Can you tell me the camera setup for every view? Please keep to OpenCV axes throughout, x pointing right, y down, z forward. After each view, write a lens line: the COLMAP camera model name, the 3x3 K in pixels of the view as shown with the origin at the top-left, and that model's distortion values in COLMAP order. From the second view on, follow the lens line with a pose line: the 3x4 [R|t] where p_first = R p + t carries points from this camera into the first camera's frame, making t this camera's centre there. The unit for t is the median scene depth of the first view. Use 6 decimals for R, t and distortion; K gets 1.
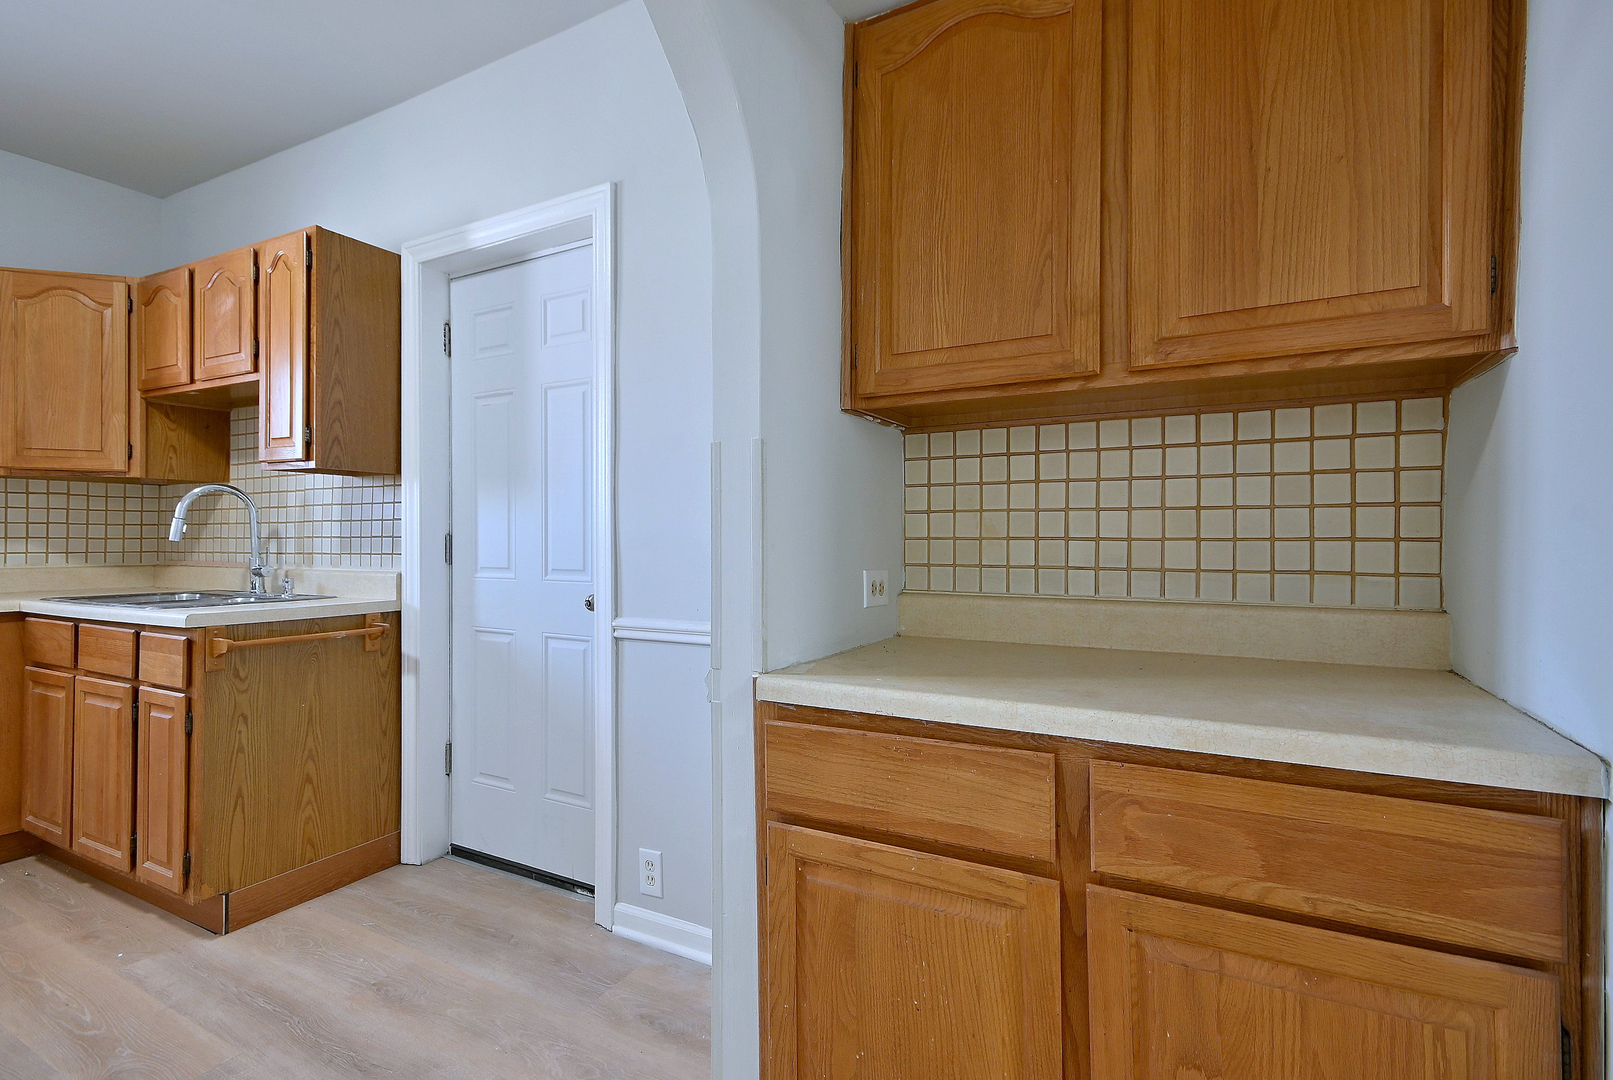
lens RADIAL K [[769.3, 0, 829.5], [0, 769.3, 536.9], [0, 0, 1]] dist [0.001962, 0.000572]
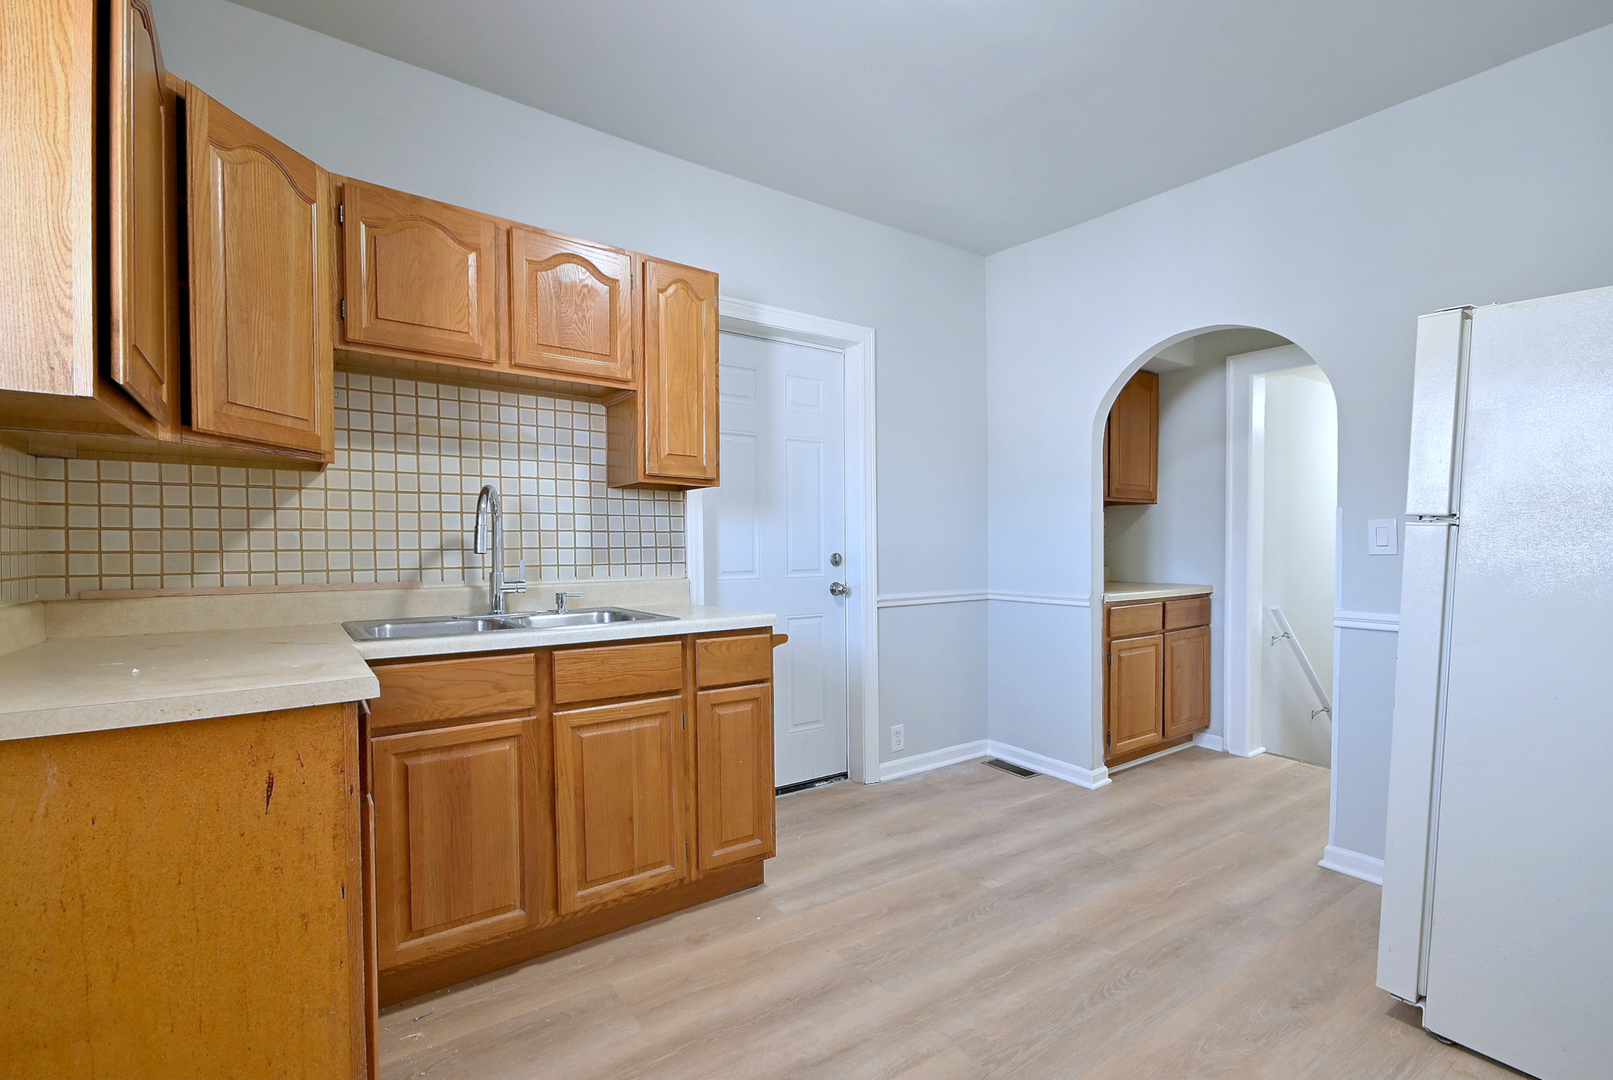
lens RADIAL K [[732.7, 0, 775.2], [0, 732.7, 550.4], [0, 0, 1]] dist [-0.000864, -0.000248]
pose [[0.457659, -0.009326, 0.889079, -1.793148], [-0.002538, 0.999927, 0.011795, -0.010658], [-0.889124, -0.007654, 0.457602, 0.473125]]
